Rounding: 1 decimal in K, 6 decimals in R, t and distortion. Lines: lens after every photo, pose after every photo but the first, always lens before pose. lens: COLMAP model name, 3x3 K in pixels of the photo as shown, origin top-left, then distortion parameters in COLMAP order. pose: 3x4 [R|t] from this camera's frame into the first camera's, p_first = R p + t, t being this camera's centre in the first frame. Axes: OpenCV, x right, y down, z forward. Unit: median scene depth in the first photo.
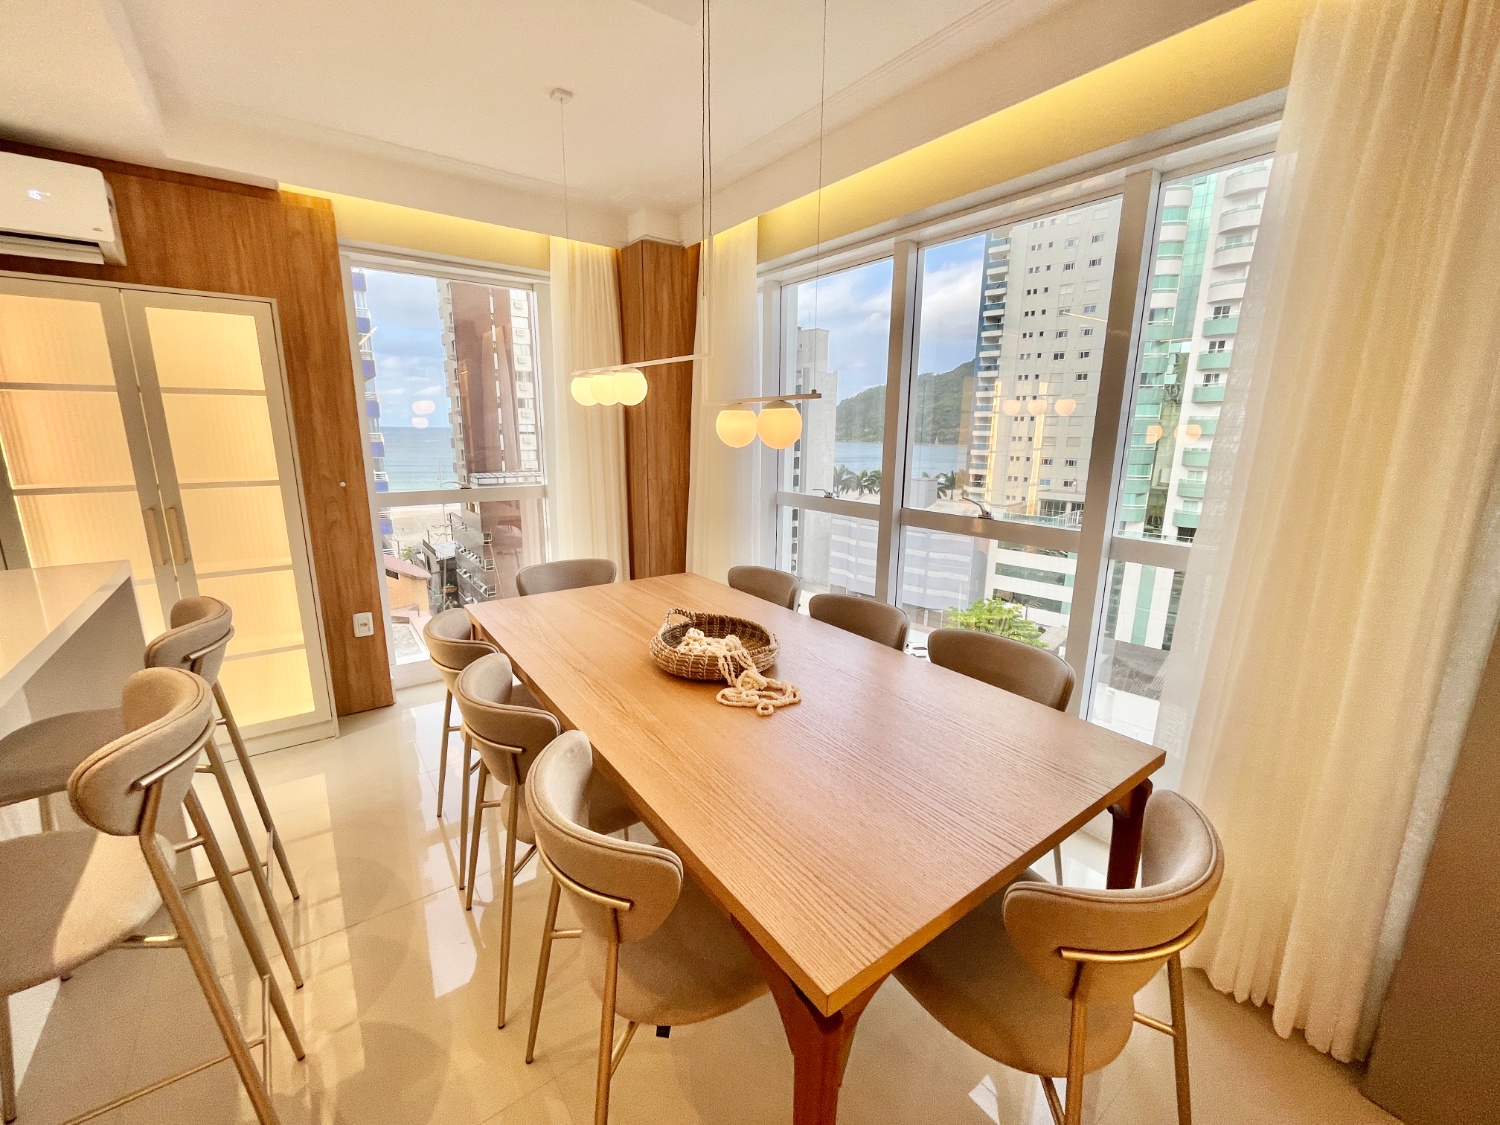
lens RADIAL K [[606.1, 0, 750.0], [0, 606.1, 562.5], [0, 0, 1]] dist [-0.001143, -0.000156]
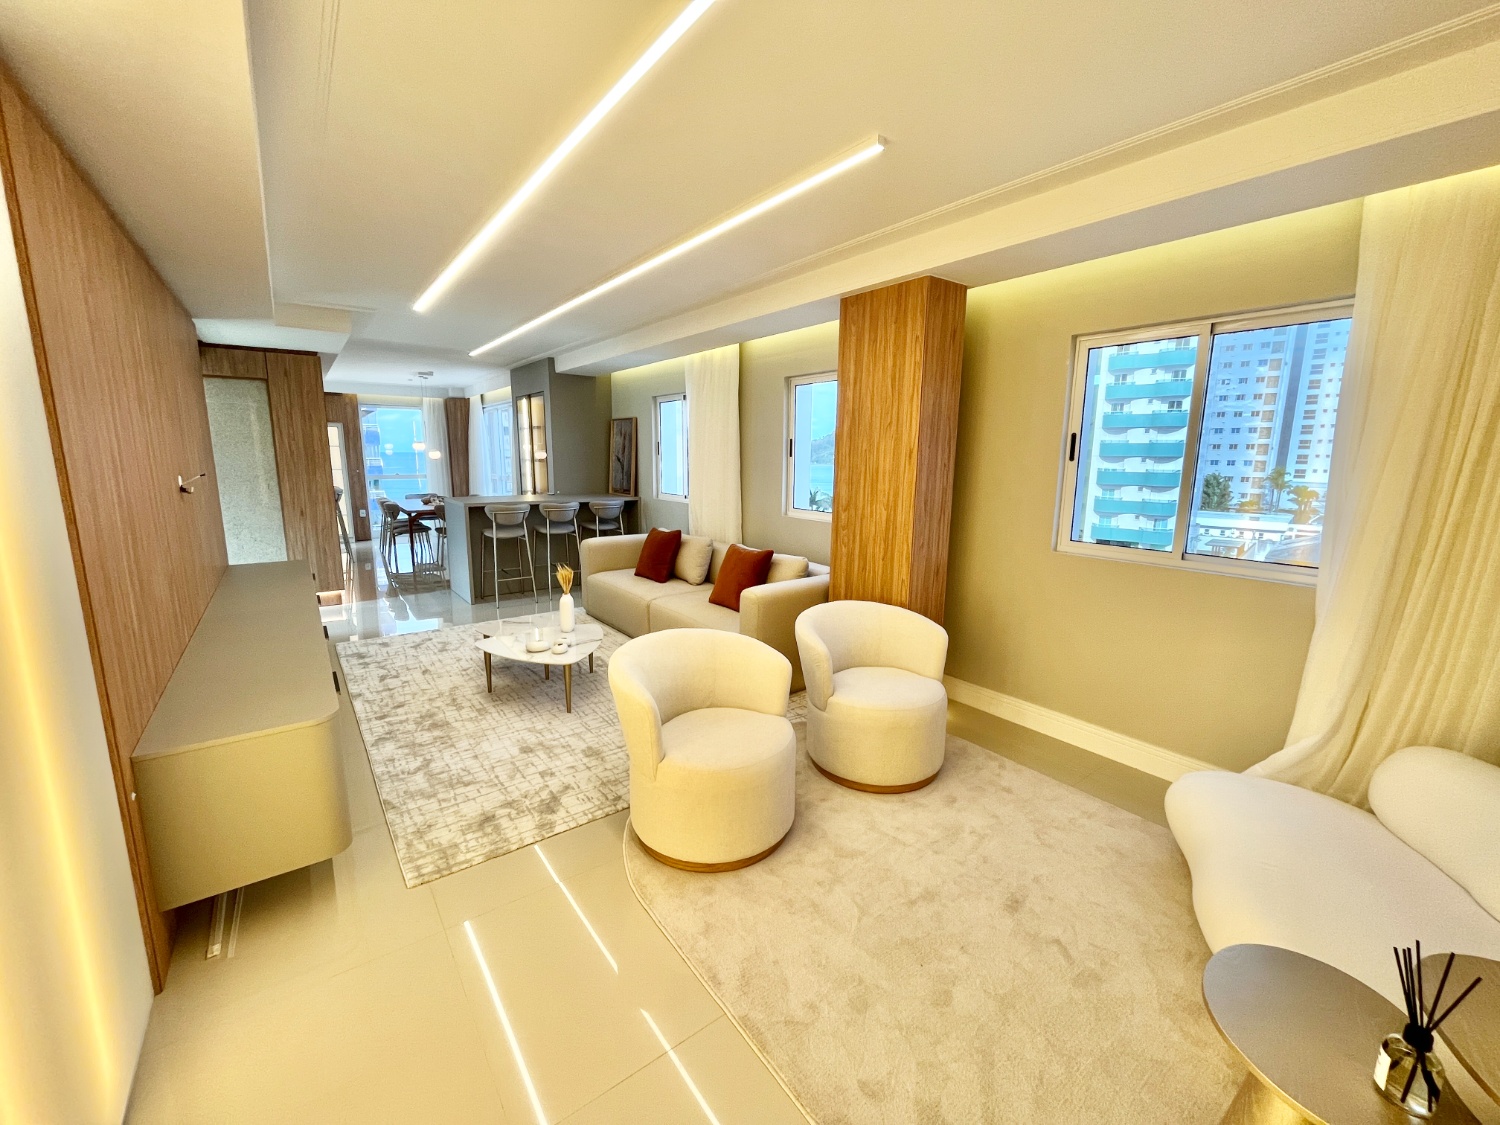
lens RADIAL K [[606.1, 0, 750.0], [0, 606.1, 562.5], [0, 0, 1]] dist [-0.001143, -0.000156]
pose [[0.999965, -0.001935, 0.008100, 1.400273], [0.002219, 0.999379, -0.035165, 0.471469], [-0.008027, 0.035181, 0.999349, -2.235283]]
